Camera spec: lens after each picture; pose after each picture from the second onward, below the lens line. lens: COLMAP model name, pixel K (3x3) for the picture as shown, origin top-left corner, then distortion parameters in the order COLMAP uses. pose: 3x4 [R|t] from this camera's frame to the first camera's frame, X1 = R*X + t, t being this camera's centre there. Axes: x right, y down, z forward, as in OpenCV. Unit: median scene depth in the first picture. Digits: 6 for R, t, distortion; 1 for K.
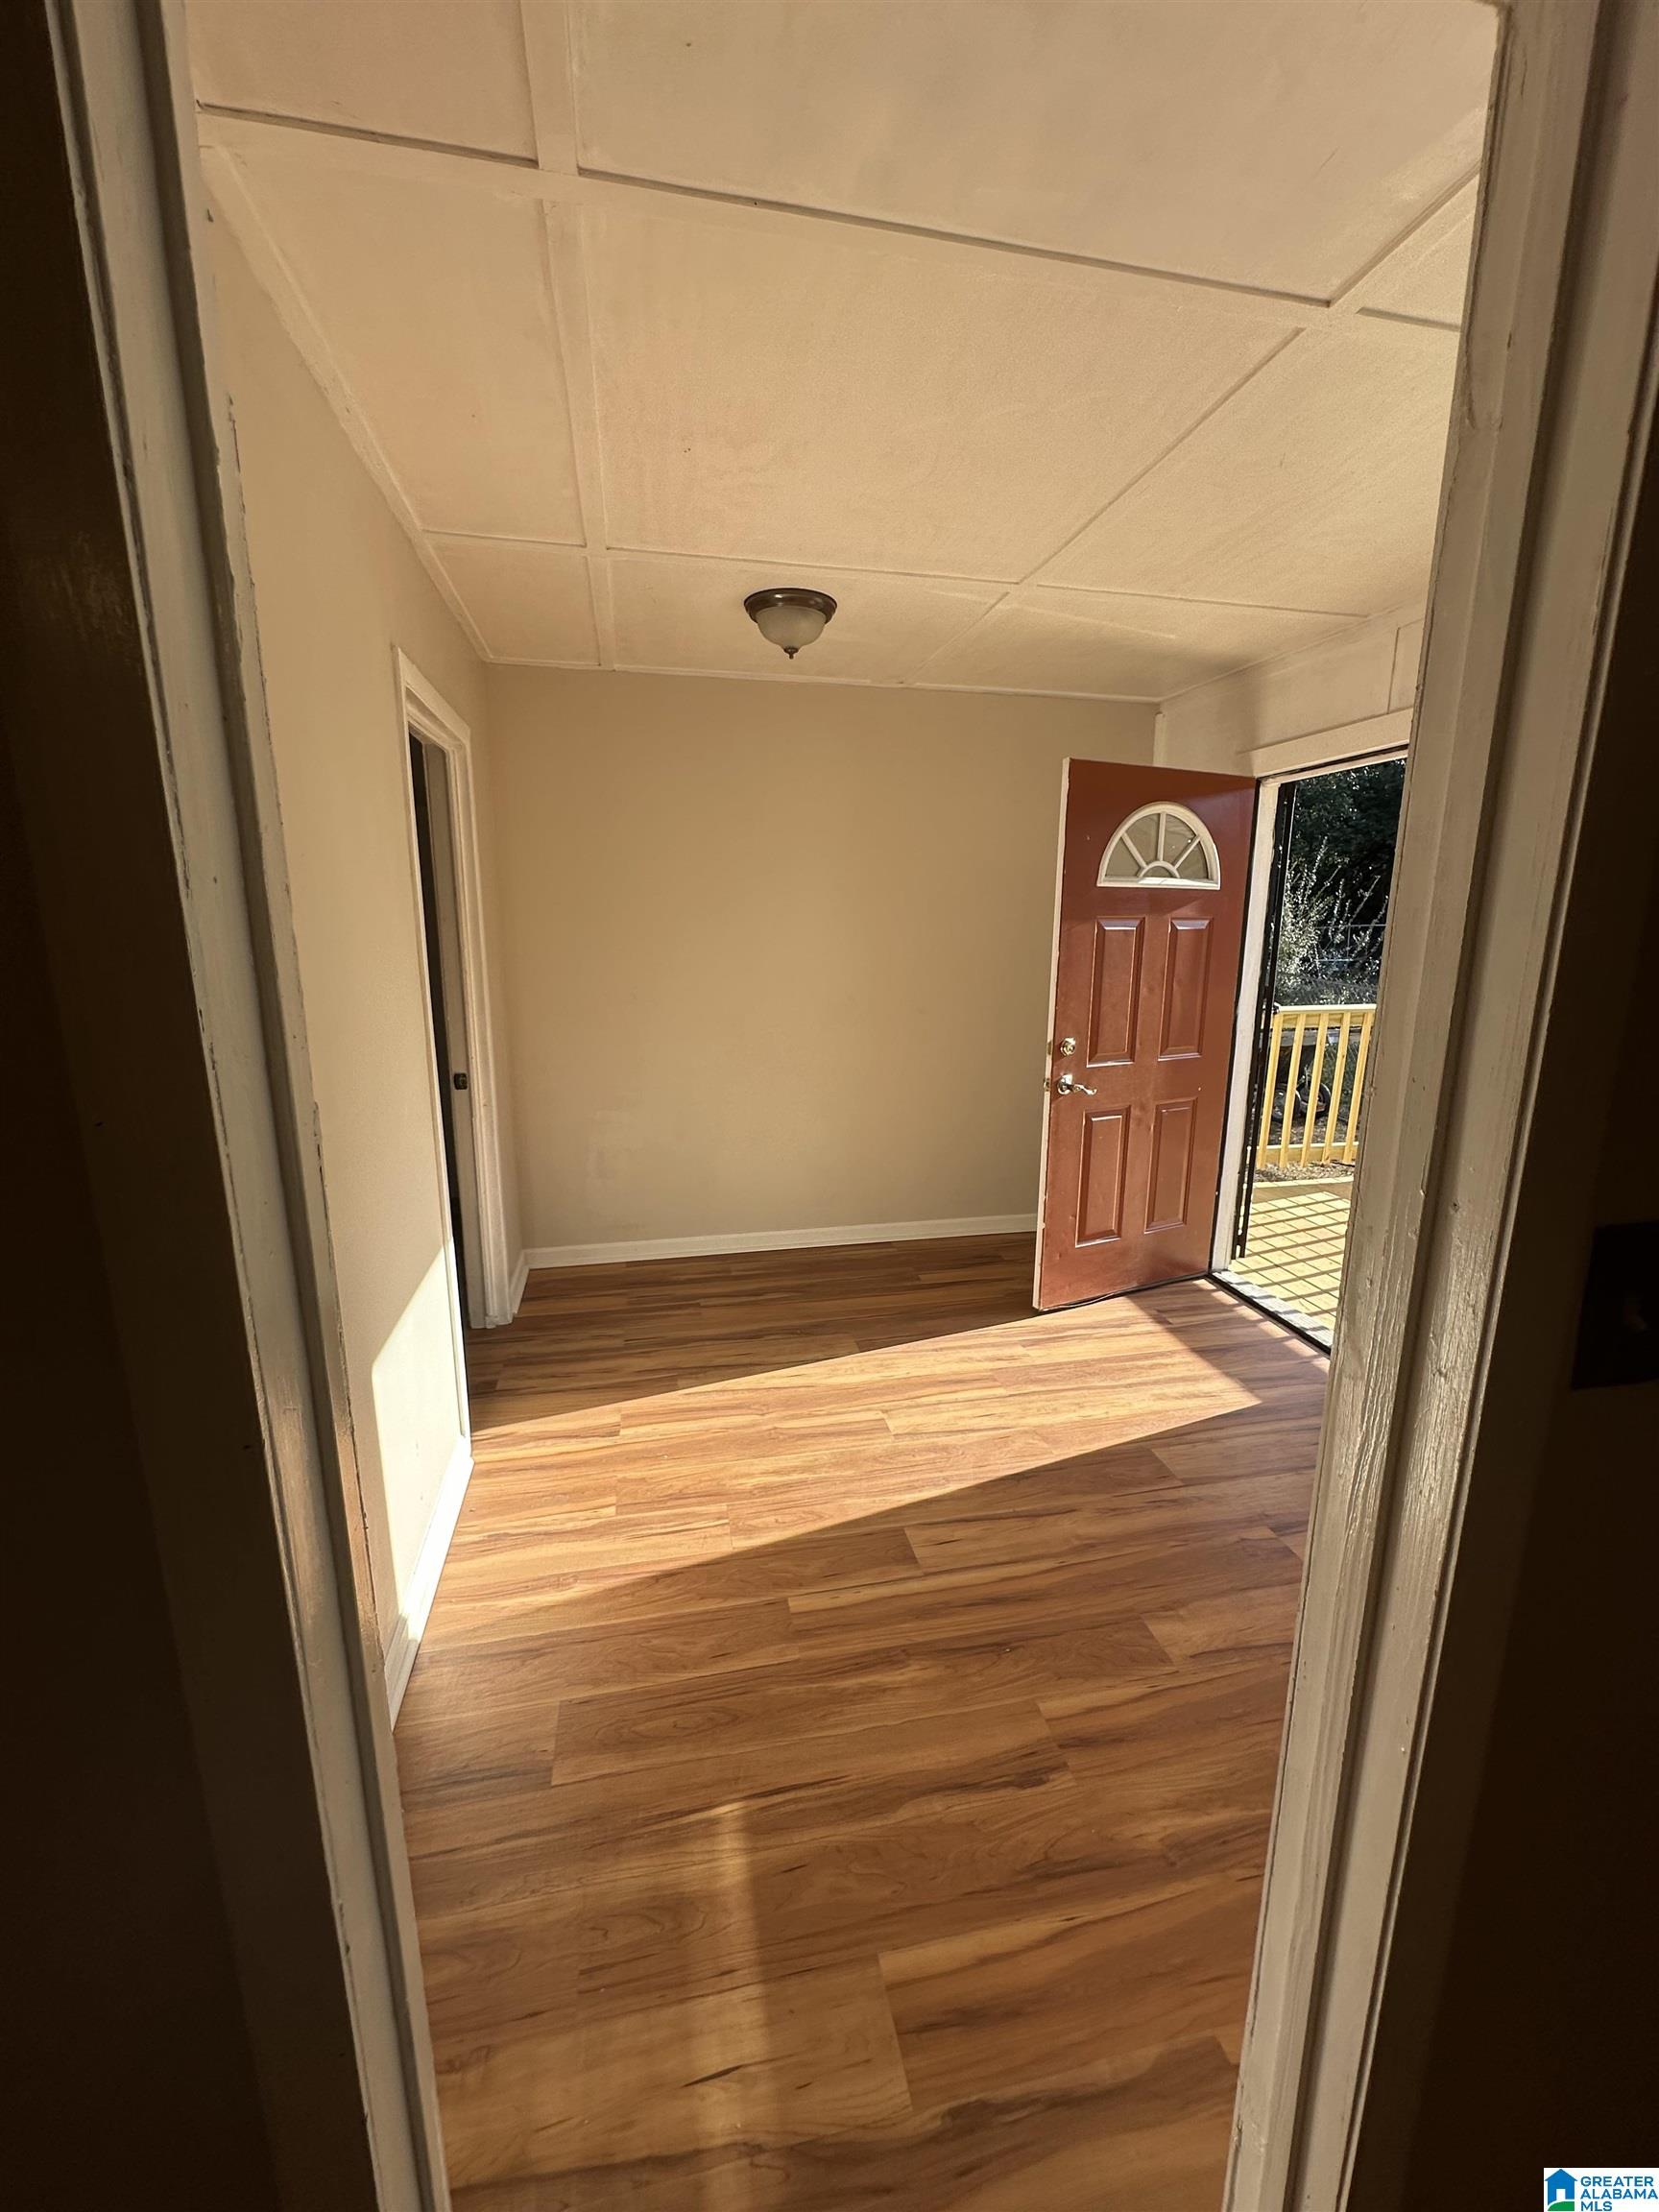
lens RADIAL K [[883.8, 0, 836.8], [0, 883.8, 1101.9], [0, 0, 1]] dist [-0.002010, 0.001048]
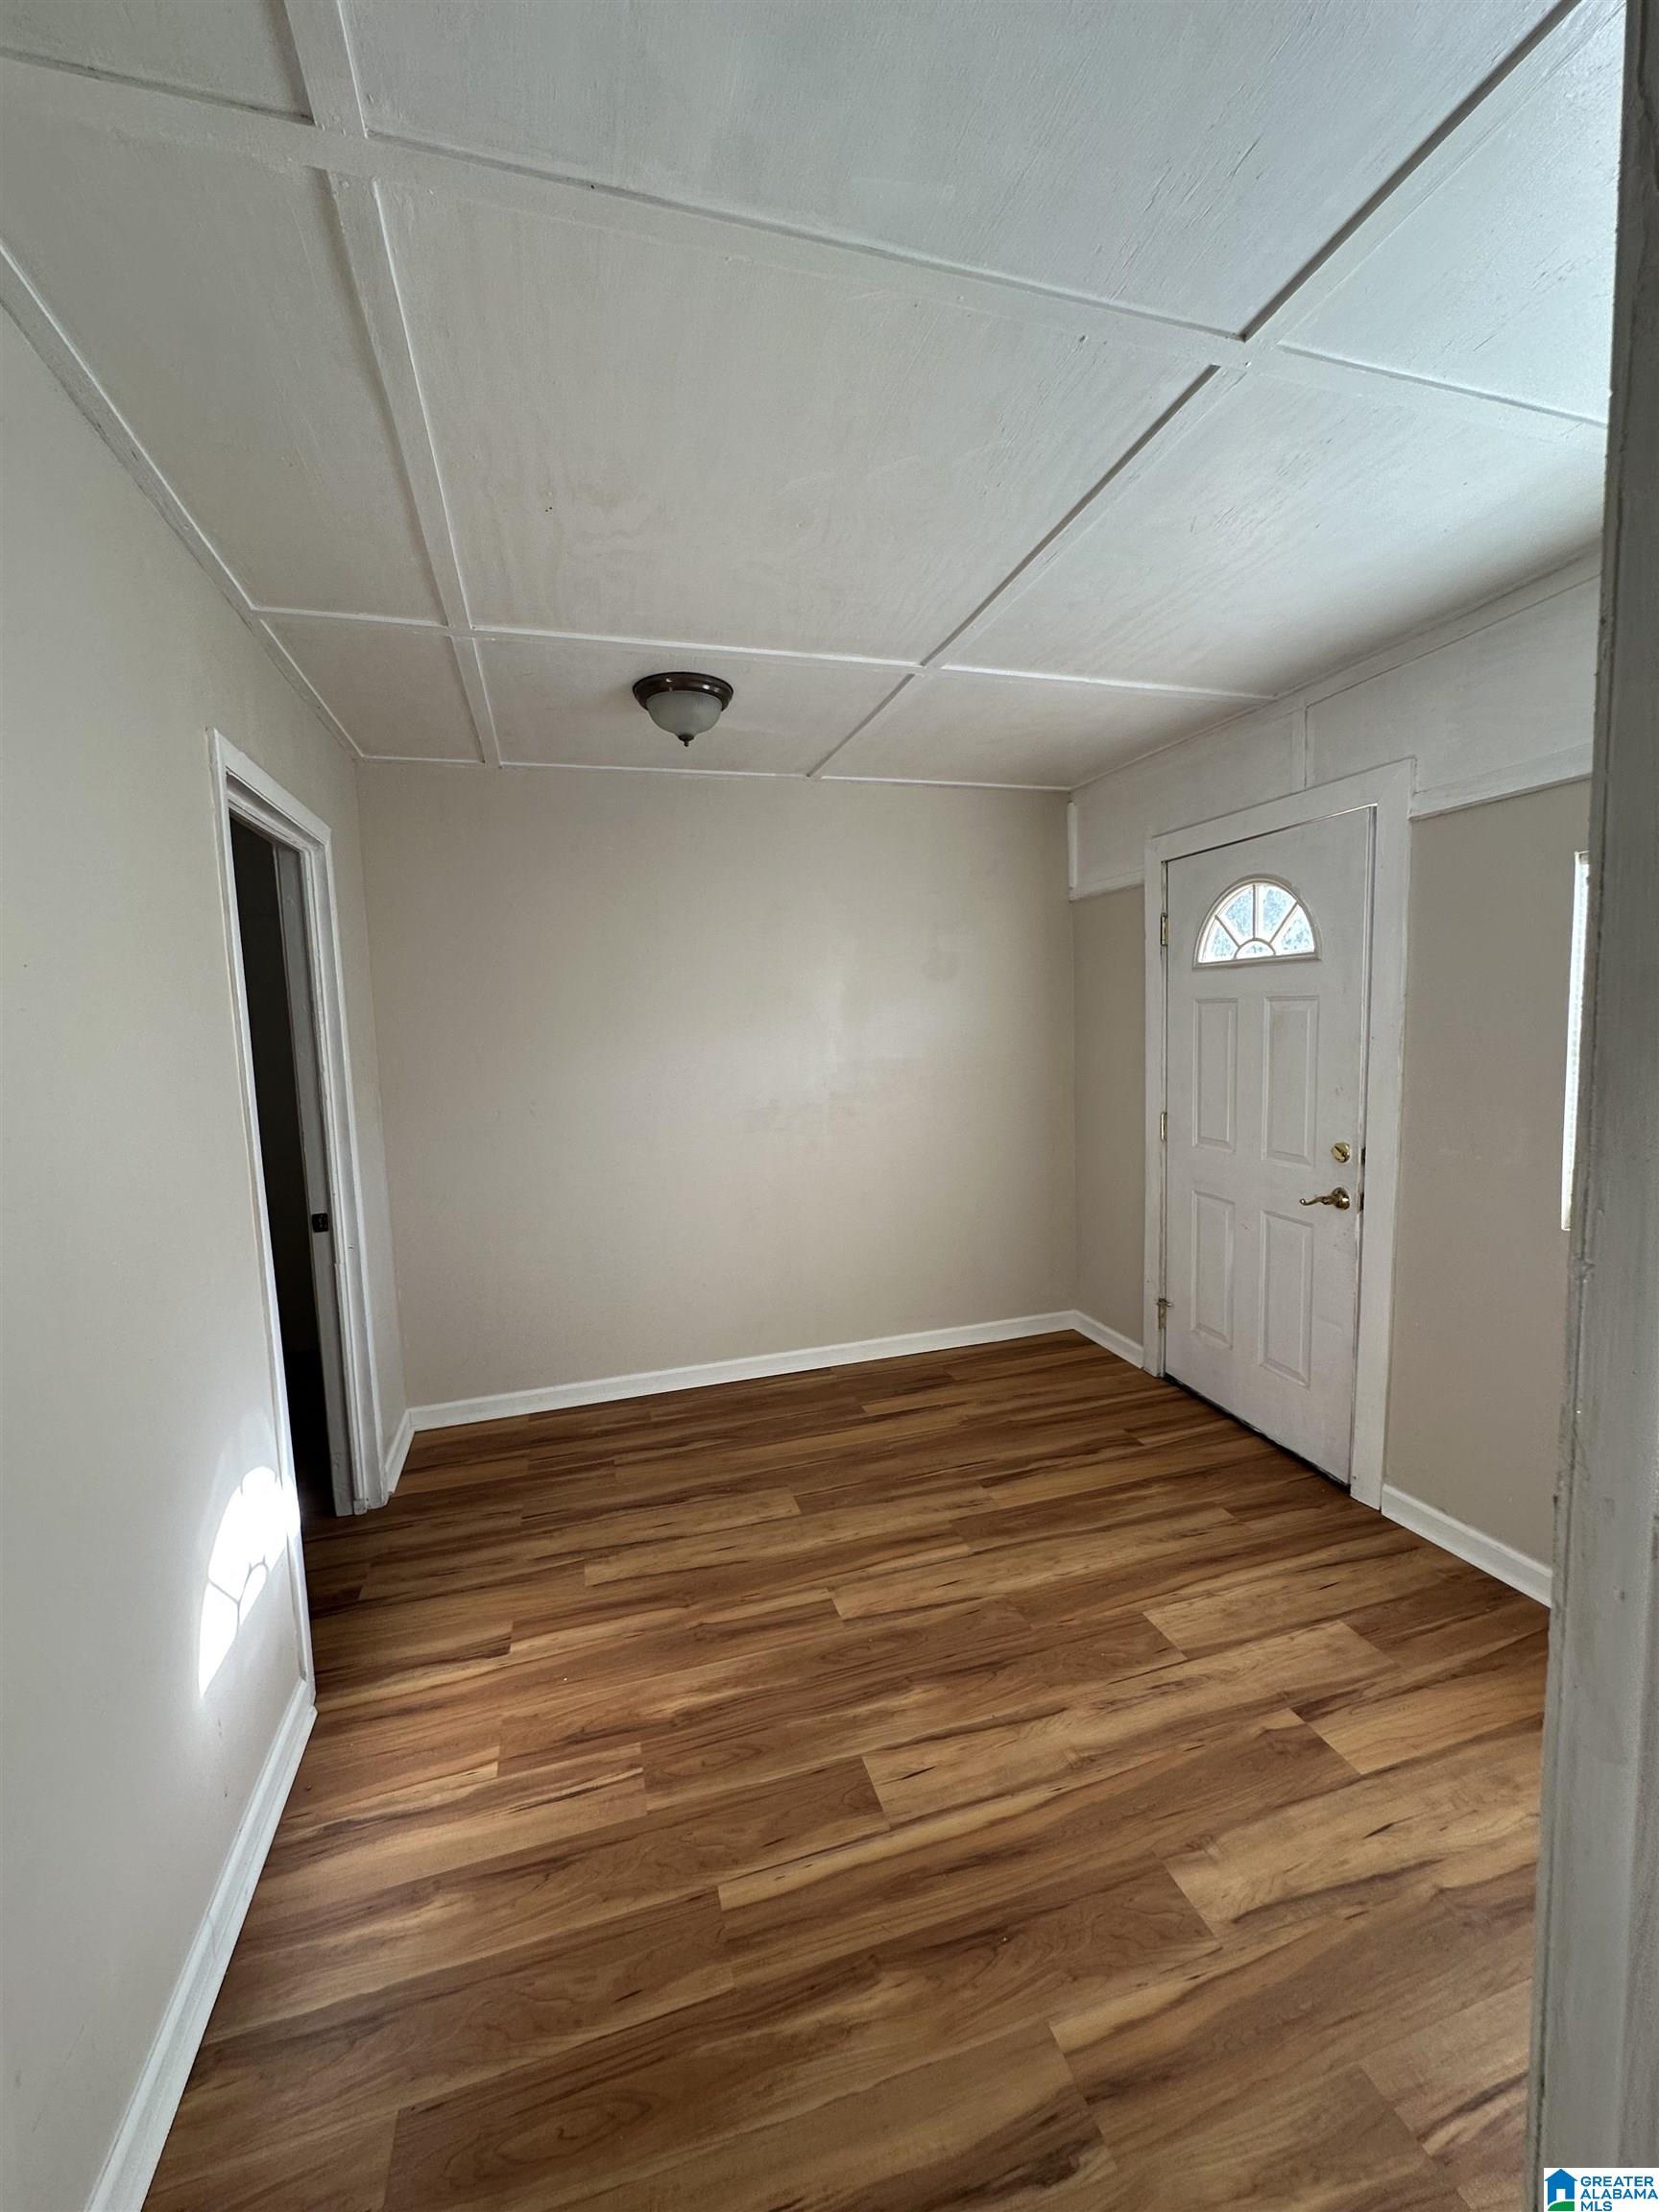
lens RADIAL K [[883.8, 0, 826.6], [0, 883.8, 1106.6], [0, 0, 1]] dist [-0.002010, 0.001048]
pose [[0.996512, -0.047999, 0.068263, 0.015906], [0.054808, 0.993310, -0.101646, -0.027074], [-0.062927, 0.105033, 0.992476, 0.129233]]
